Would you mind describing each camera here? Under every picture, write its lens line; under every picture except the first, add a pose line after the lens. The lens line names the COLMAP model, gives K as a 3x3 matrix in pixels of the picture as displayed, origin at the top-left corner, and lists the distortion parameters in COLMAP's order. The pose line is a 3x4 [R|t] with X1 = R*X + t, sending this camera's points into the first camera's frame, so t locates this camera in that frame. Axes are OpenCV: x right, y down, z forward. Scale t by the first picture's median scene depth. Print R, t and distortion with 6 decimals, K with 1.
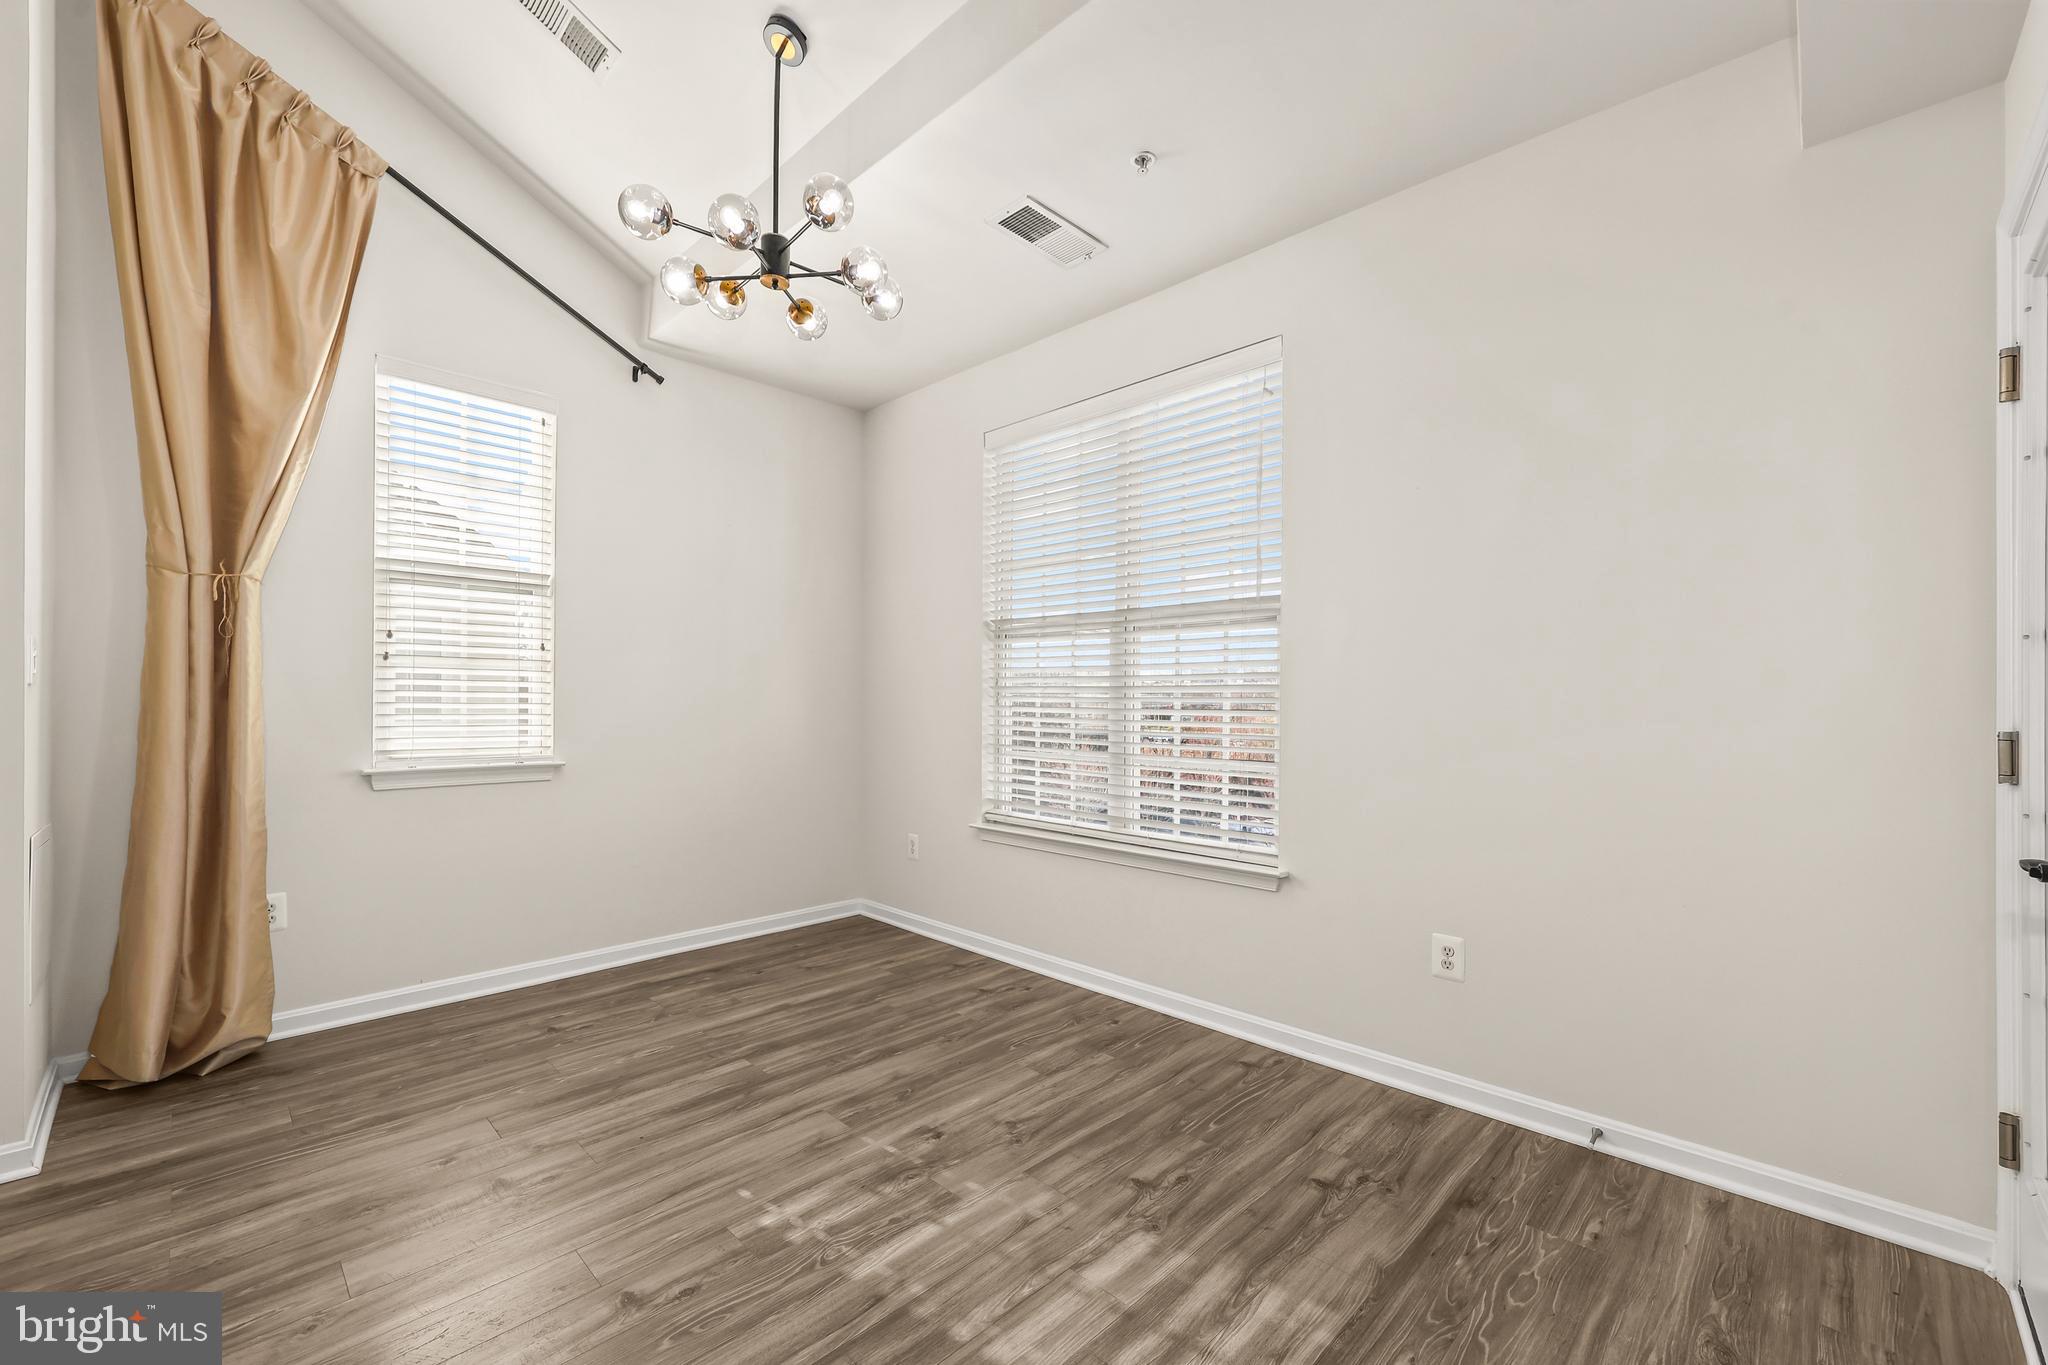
lens RADIAL K [[835.9, 0, 1034.1], [0, 835.9, 702.9], [0, 0, 1]] dist [-0.000676, -0.000106]
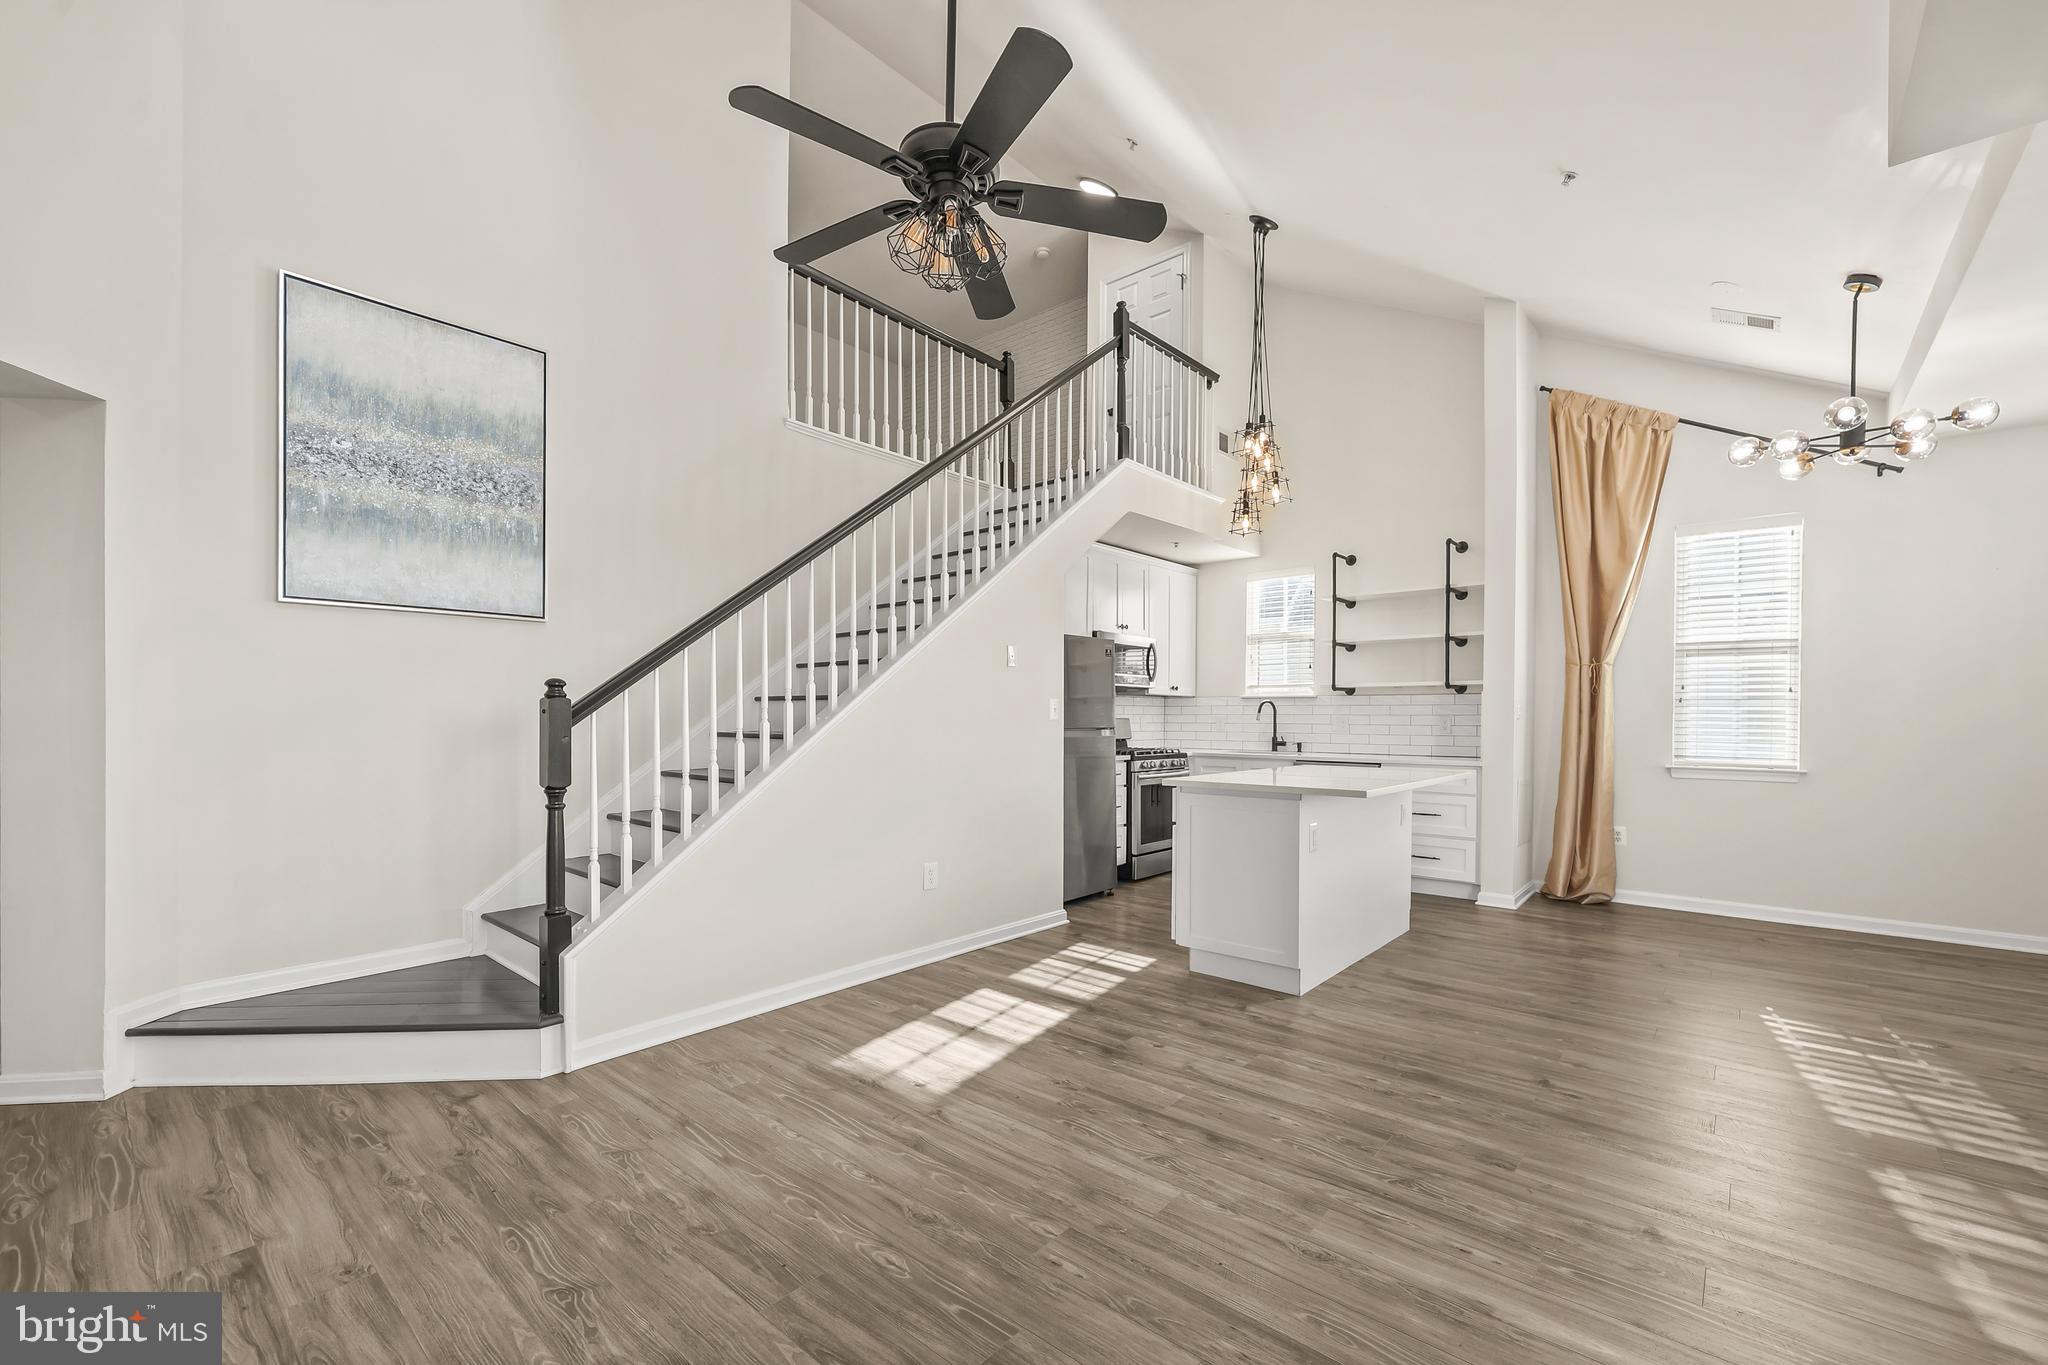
lens RADIAL K [[839.2, 0, 1034.7], [0, 839.2, 720.4], [0, 0, 1]] dist [0.001330, 0.000304]
pose [[0.065354, 0.001575, -0.997861, 0.950214], [-0.007900, 0.999968, 0.001061, -0.007104], [0.997831, 0.007813, 0.065364, -0.479073]]
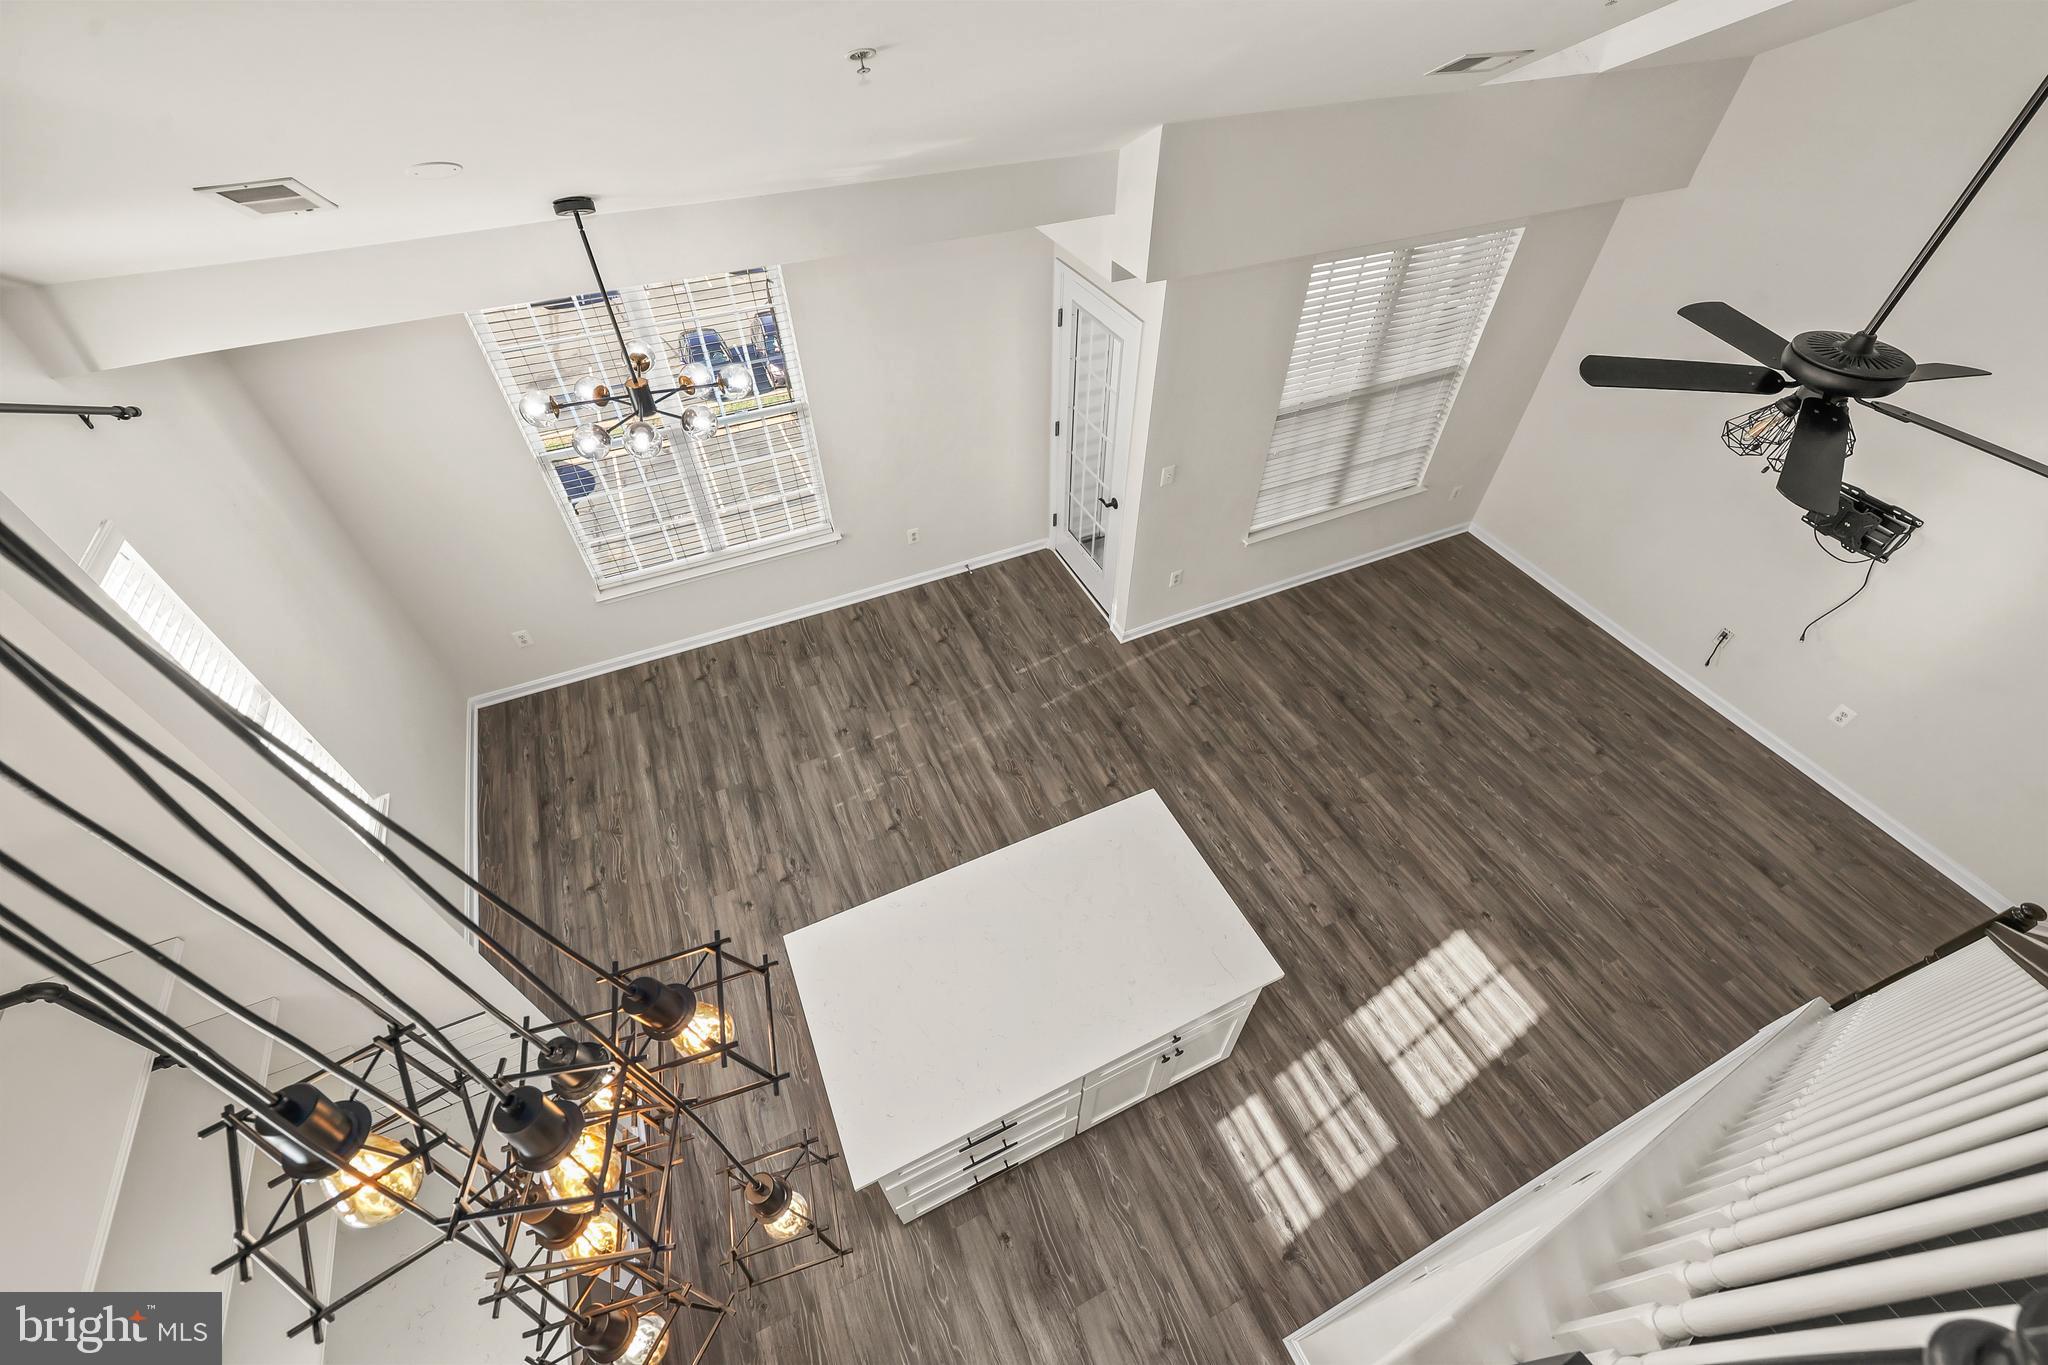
lens RADIAL K [[814.2, 0, 1031.2], [0, 814.2, 689.9], [0, 0, 1]] dist [0.002859, 0.000031]
pose [[0.355851, -0.683865, 0.636944, -1.056704], [0.002246, 0.682181, 0.731180, -0.990835], [-0.934540, -0.258761, 0.244291, -0.007424]]
